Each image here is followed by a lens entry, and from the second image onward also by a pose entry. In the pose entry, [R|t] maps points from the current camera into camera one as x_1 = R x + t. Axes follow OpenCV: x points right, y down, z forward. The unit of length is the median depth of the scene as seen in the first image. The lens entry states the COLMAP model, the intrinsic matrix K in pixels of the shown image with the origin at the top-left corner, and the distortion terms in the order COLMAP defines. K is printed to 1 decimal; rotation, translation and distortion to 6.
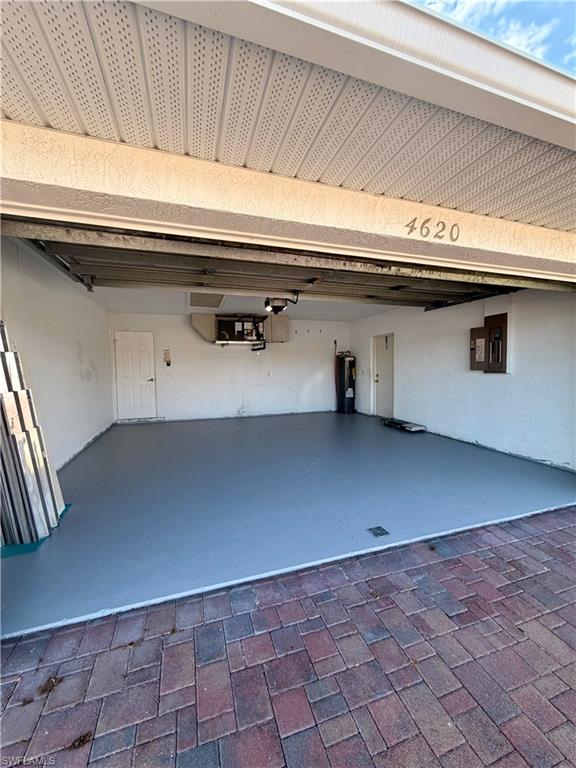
lens RADIAL K [[306.2, 0, 289.7], [0, 306.2, 383.7], [0, 0, 1]] dist [0.000396, 0.000252]
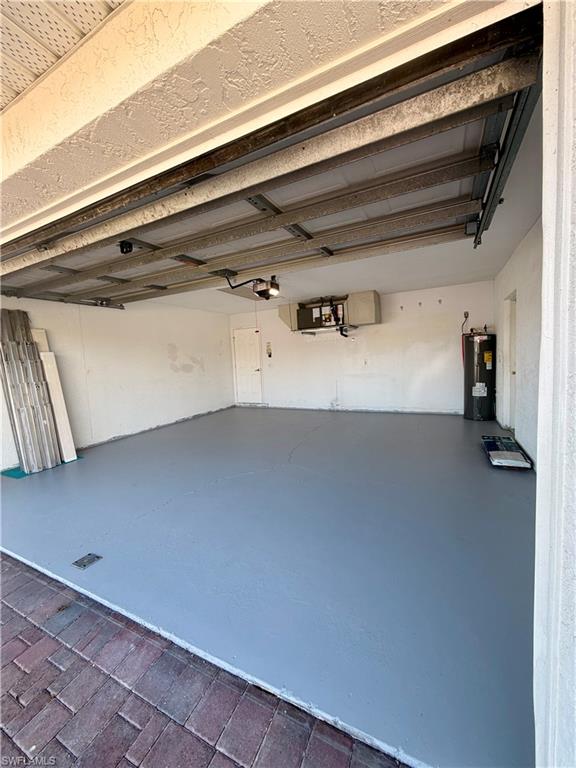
lens RADIAL K [[306.2, 0, 286.6], [0, 306.2, 384.2], [0, 0, 1]] dist [0.000396, 0.000252]
pose [[0.702338, 0.037777, -0.710840, 0.429888], [-0.001868, 0.998685, 0.051229, -0.017960], [0.711841, -0.034653, 0.701485, 0.274792]]
